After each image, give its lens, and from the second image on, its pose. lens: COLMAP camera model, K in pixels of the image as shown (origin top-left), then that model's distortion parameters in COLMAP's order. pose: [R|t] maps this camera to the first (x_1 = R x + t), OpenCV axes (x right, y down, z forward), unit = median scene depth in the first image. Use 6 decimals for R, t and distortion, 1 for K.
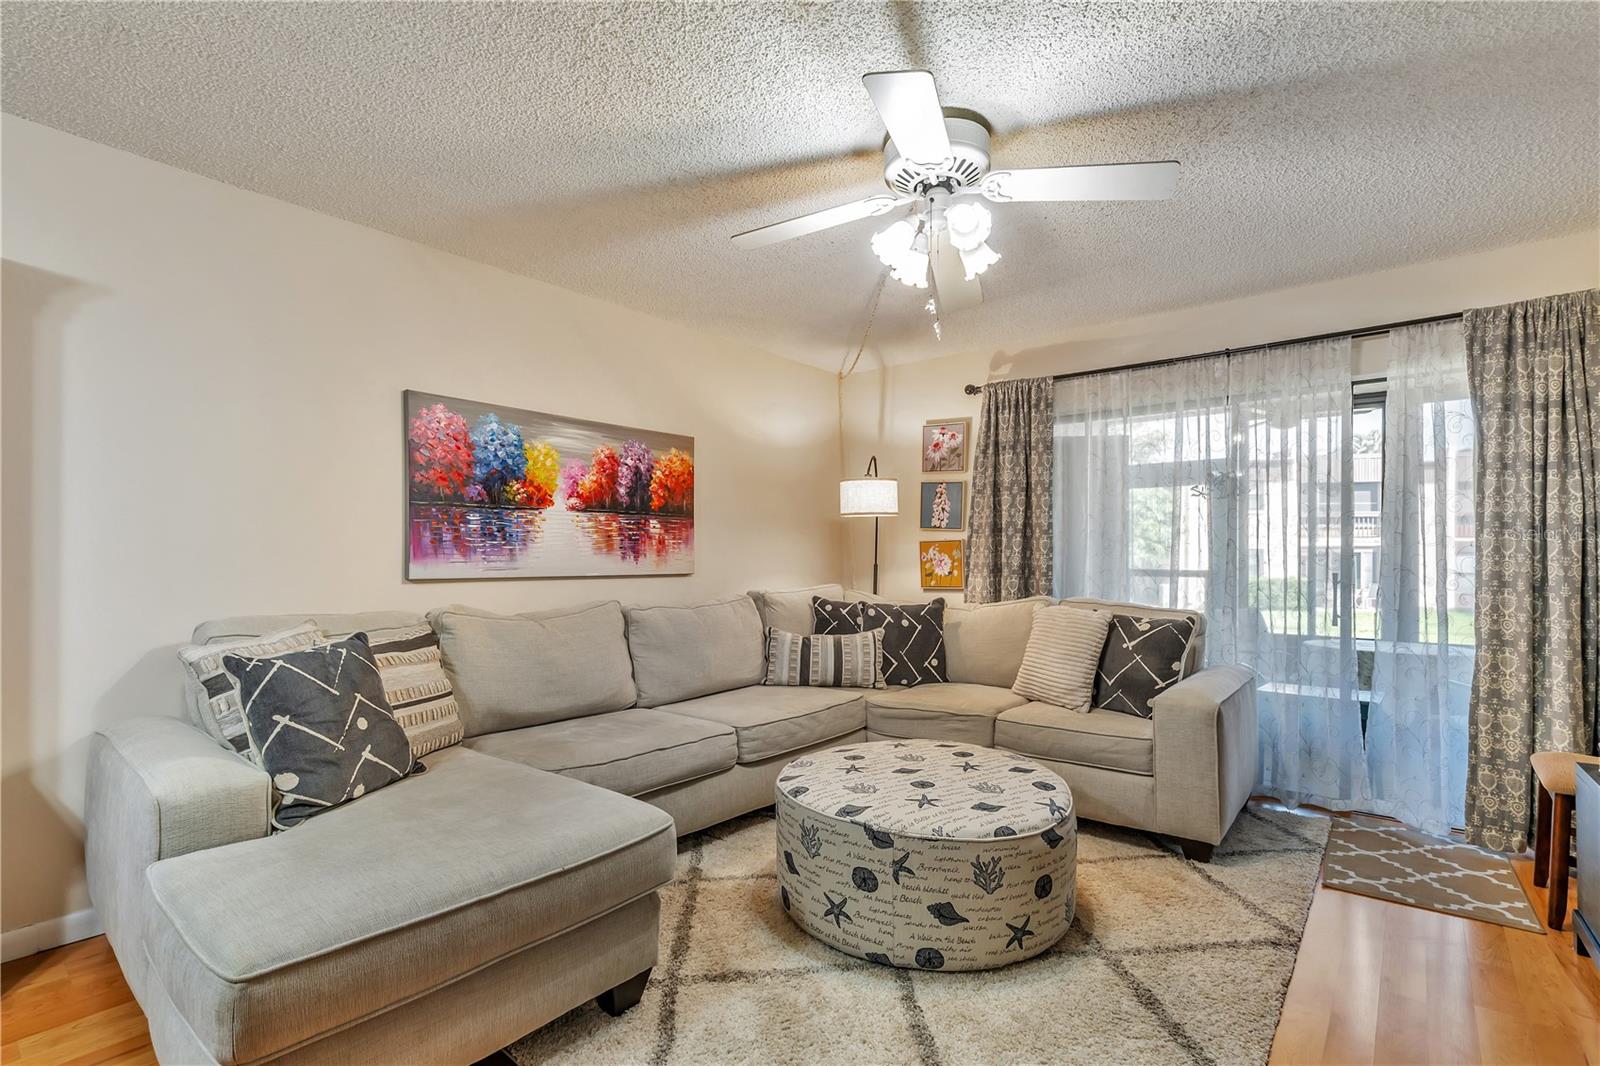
lens RADIAL K [[746.5, 0, 803.3], [0, 746.5, 553.4], [0, 0, 1]] dist [0.001270, 0.000422]
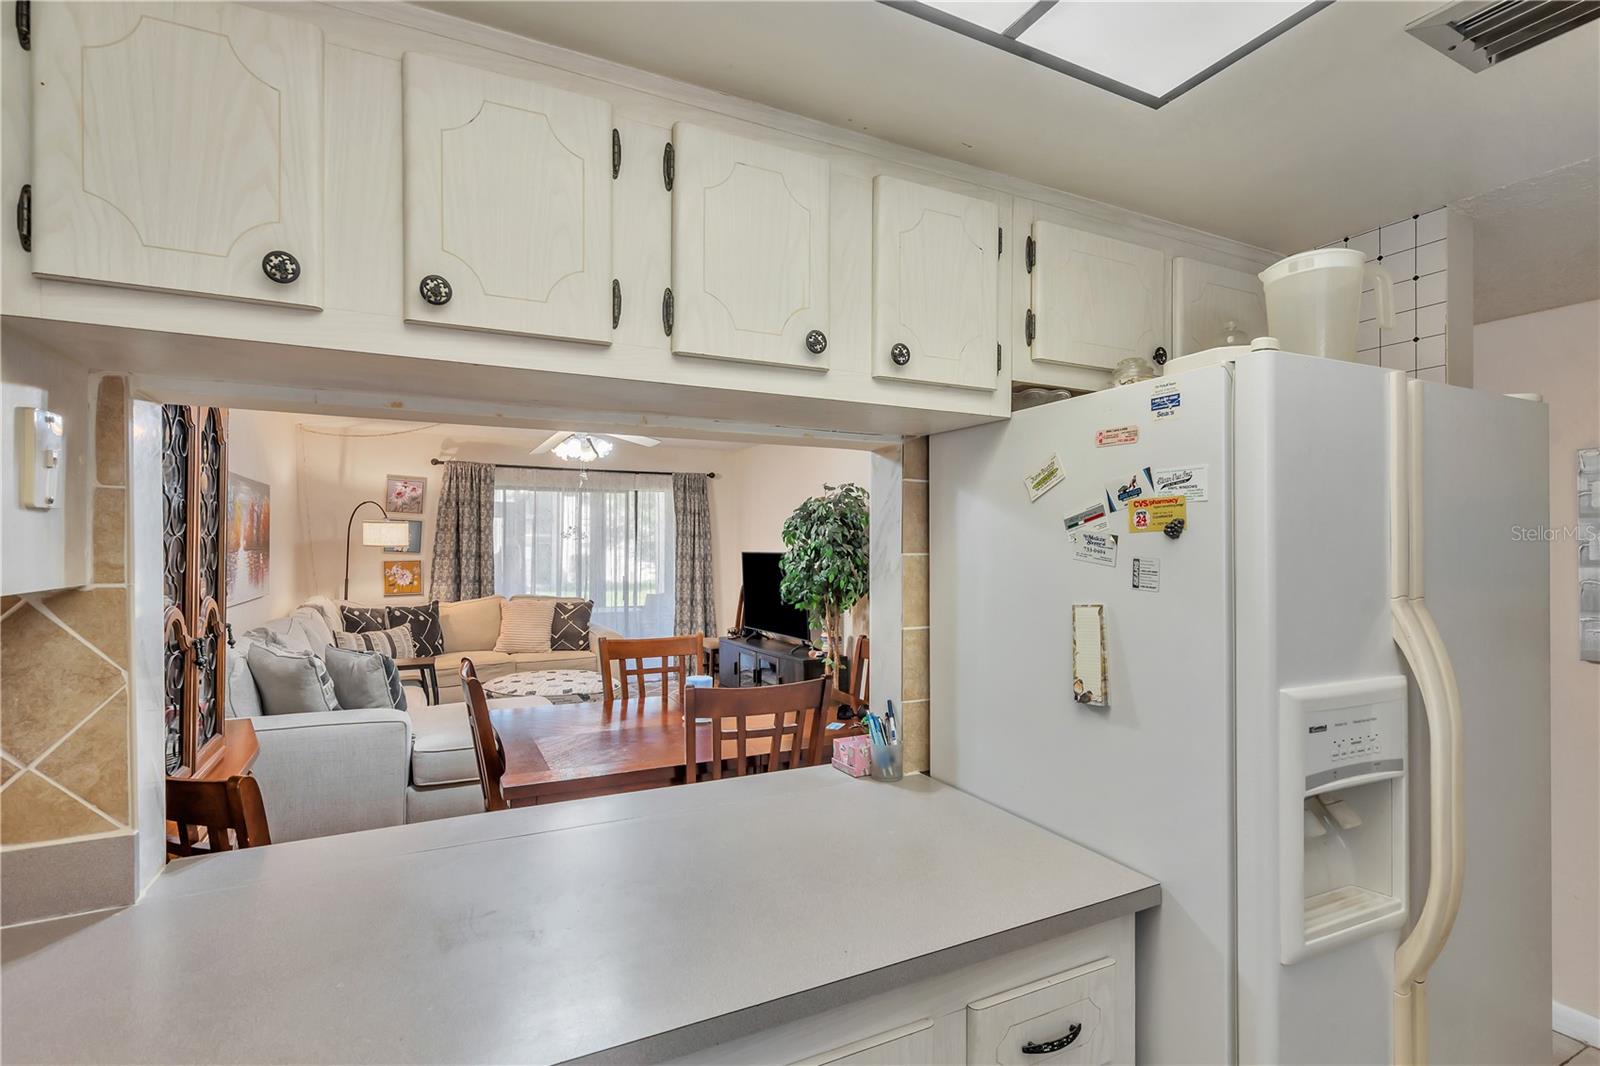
lens RADIAL K [[734.4, 0, 799.0], [0, 734.4, 540.8], [0, 0, 1]] dist [-0.002313, -0.000421]
pose [[0.414706, 0.006025, 0.909935, -0.999772], [-0.006418, 0.999973, -0.003696, -0.070583], [-0.909933, -0.004307, 0.414734, -0.353103]]
